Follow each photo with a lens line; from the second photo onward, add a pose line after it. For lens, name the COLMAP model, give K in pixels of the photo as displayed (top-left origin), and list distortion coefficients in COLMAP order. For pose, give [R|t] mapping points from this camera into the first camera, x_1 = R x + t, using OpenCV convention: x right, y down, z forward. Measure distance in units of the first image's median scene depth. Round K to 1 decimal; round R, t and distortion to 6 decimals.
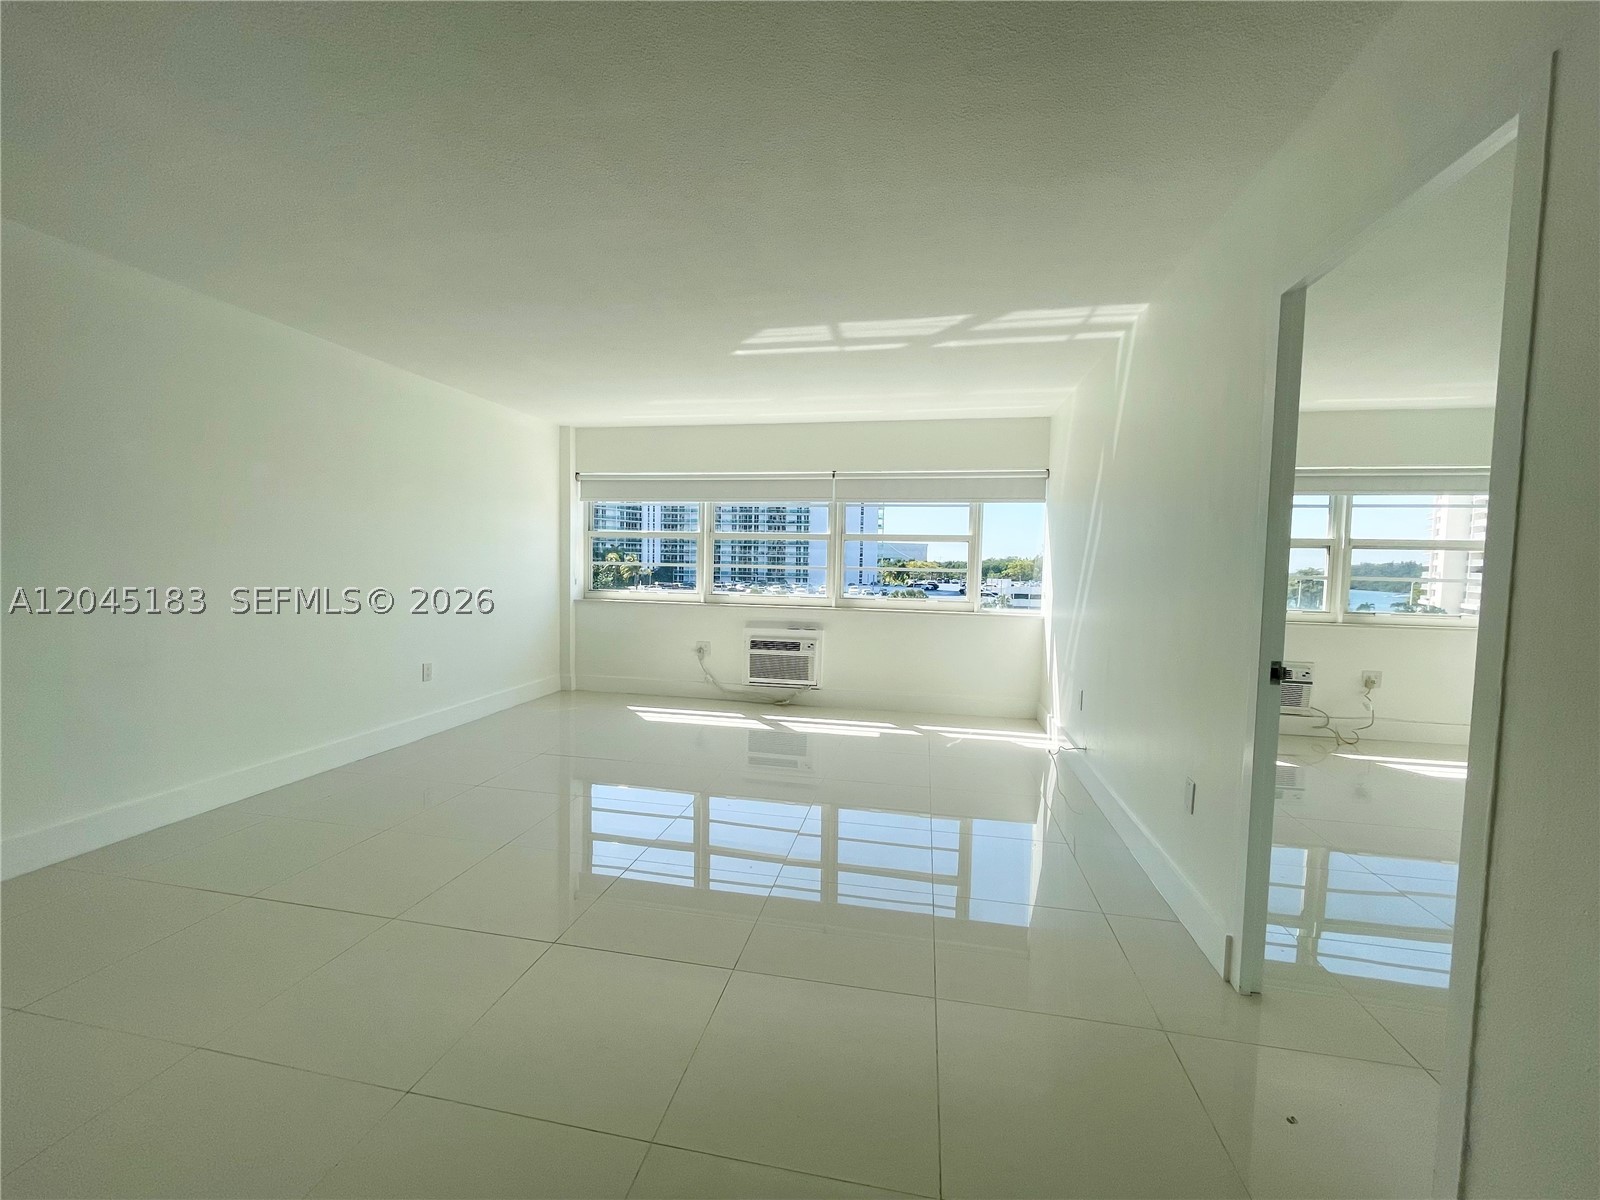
lens RADIAL K [[649.8, 0, 800.0], [0, 649.8, 600.0], [0, 0, 1]] dist [0.001275, -0.000100]
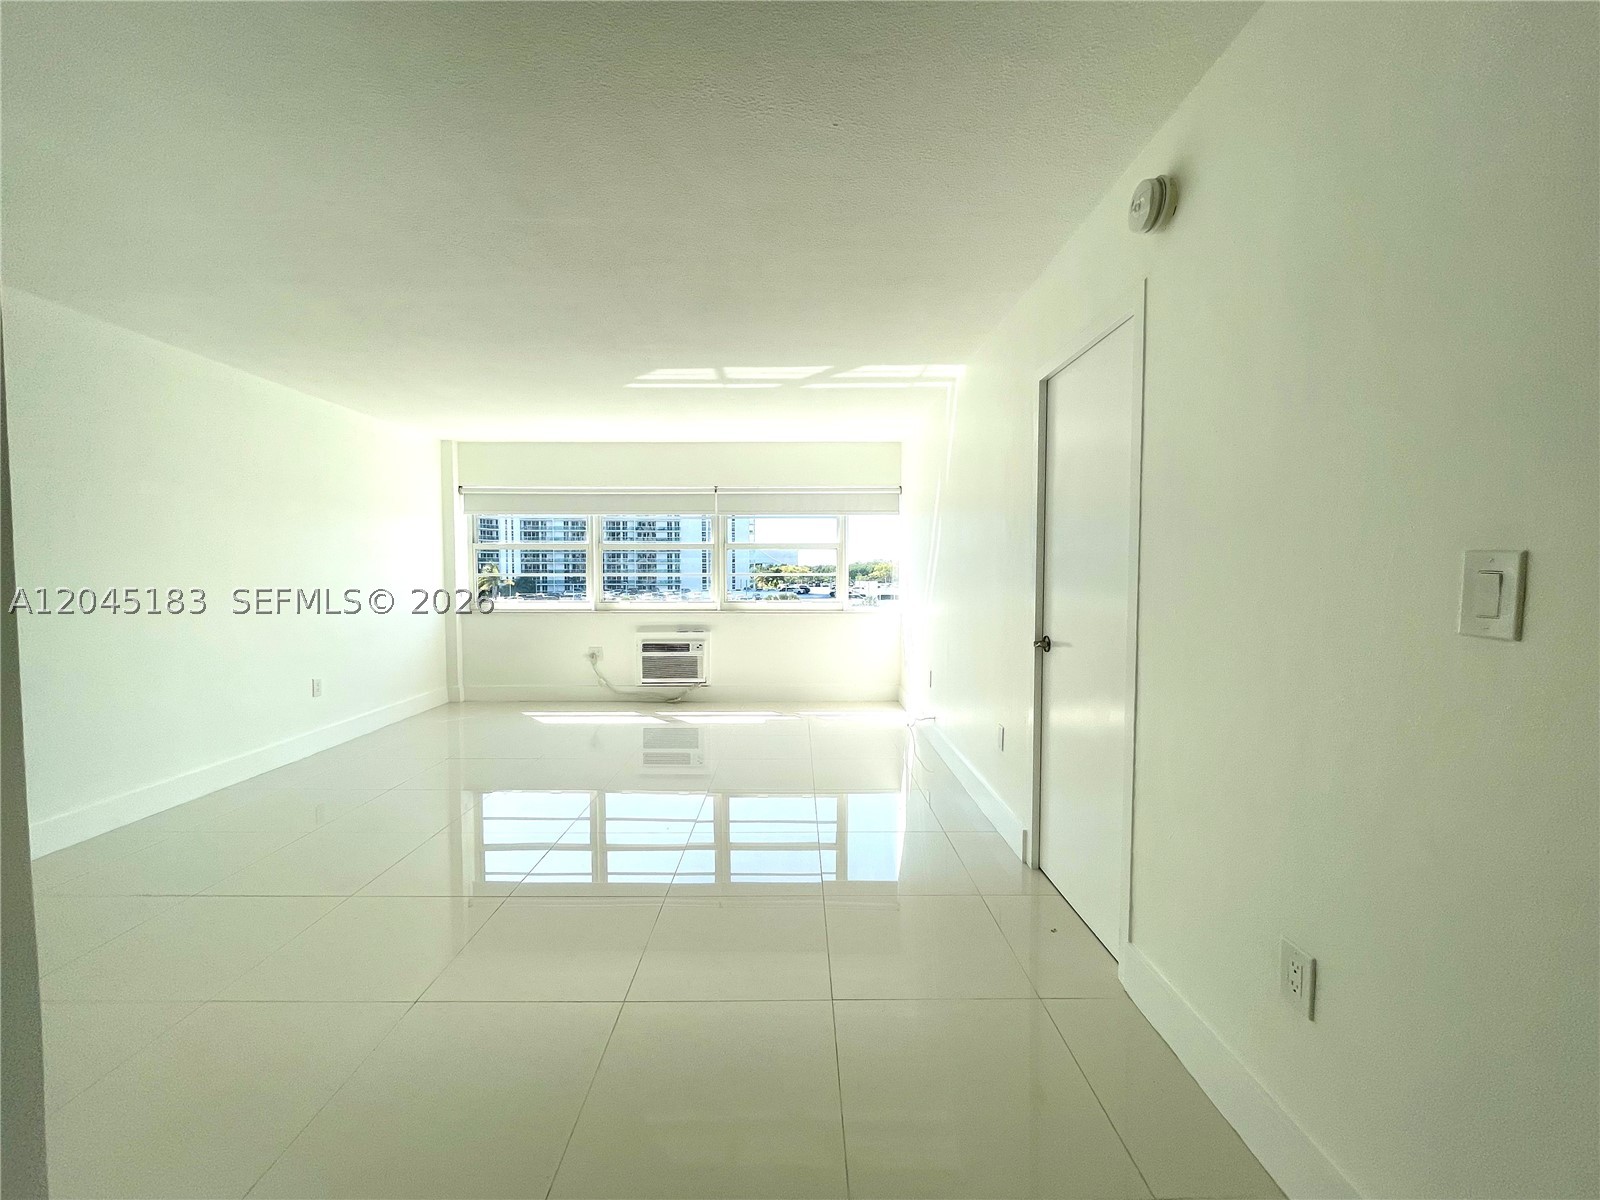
lens RADIAL K [[649.8, 0, 800.0], [0, 649.8, 600.0], [0, 0, 1]] dist [0.001275, -0.000100]
pose [[0.980663, -0.029653, 0.193447, -0.024768], [0.031338, 0.999493, -0.005659, 0.003739], [-0.193181, 0.011612, 0.981094, -0.097314]]
